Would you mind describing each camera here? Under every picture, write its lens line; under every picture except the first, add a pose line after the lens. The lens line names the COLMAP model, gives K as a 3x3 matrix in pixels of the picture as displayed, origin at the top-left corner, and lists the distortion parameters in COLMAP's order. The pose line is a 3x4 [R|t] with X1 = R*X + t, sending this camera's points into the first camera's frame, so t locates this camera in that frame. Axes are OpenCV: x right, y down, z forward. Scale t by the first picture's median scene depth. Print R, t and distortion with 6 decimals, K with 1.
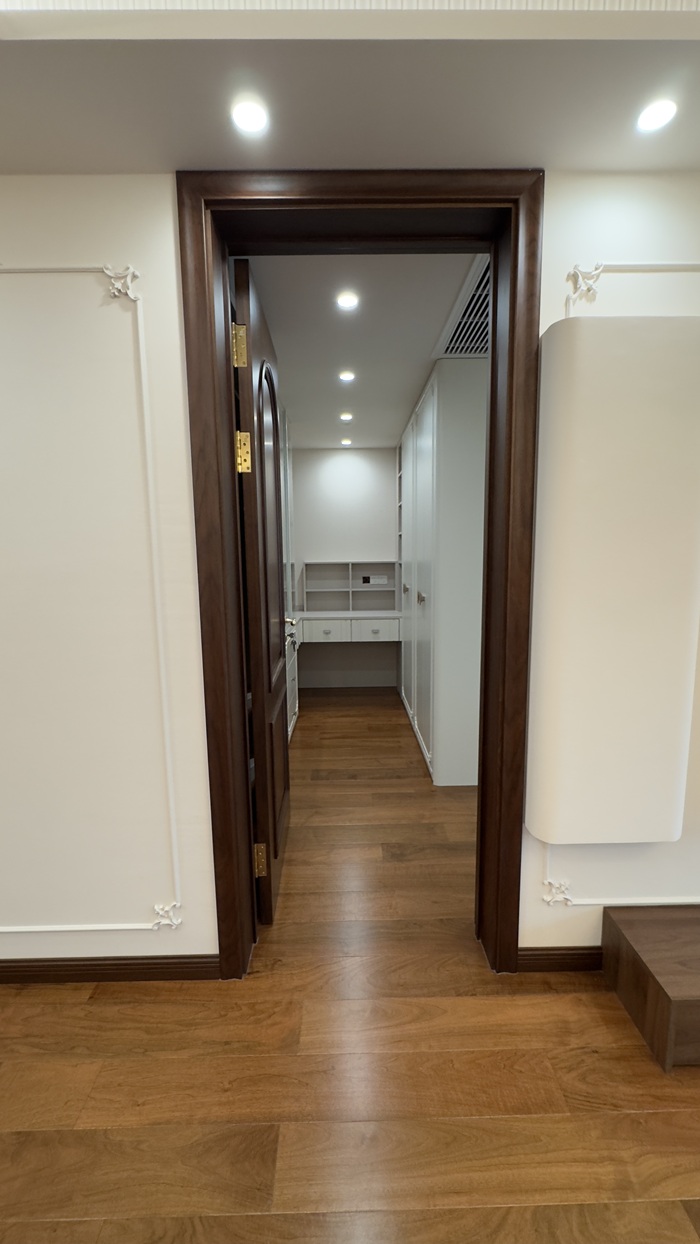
lens RADIAL K [[491.2, 0, 358.1], [0, 491.2, 623.8], [0, 0, 1]] dist [-0.006658, -0.000305]
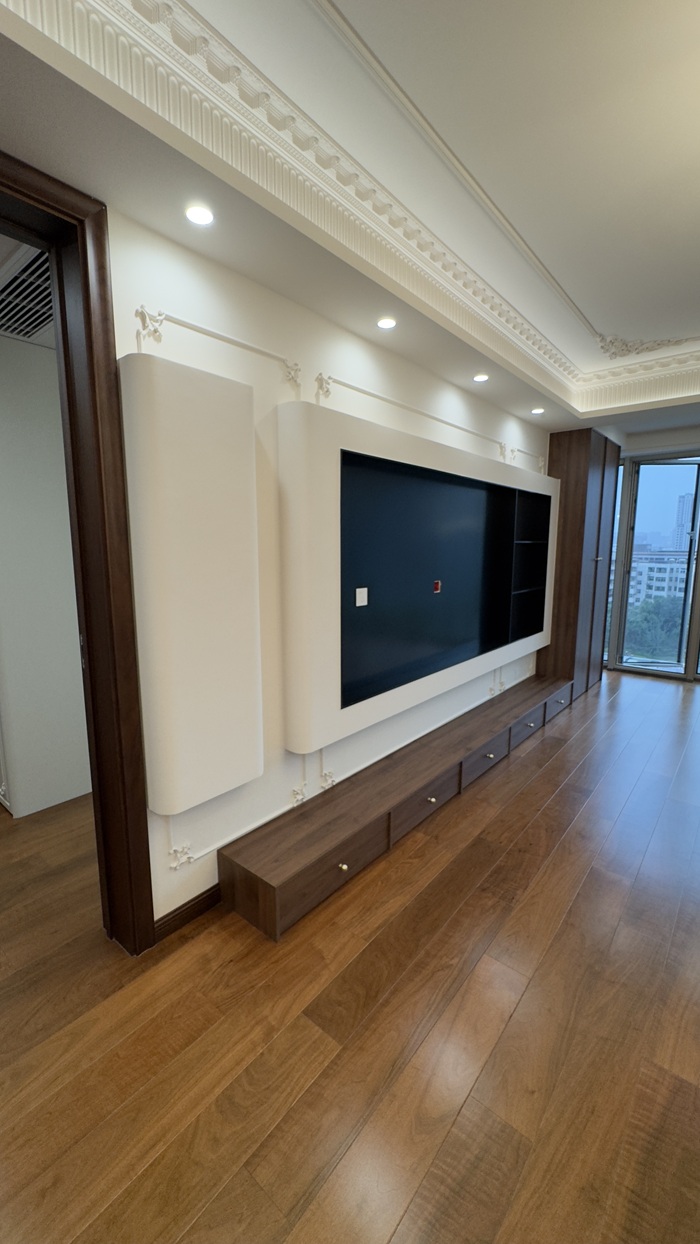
lens RADIAL K [[491.2, 0, 358.9], [0, 491.2, 622.9], [0, 0, 1]] dist [-0.006658, -0.000305]
pose [[0.639239, -0.105981, 0.761670, -0.143430], [0.093278, 0.993831, 0.060000, -0.021094], [-0.763330, 0.032693, 0.645181, -0.071884]]
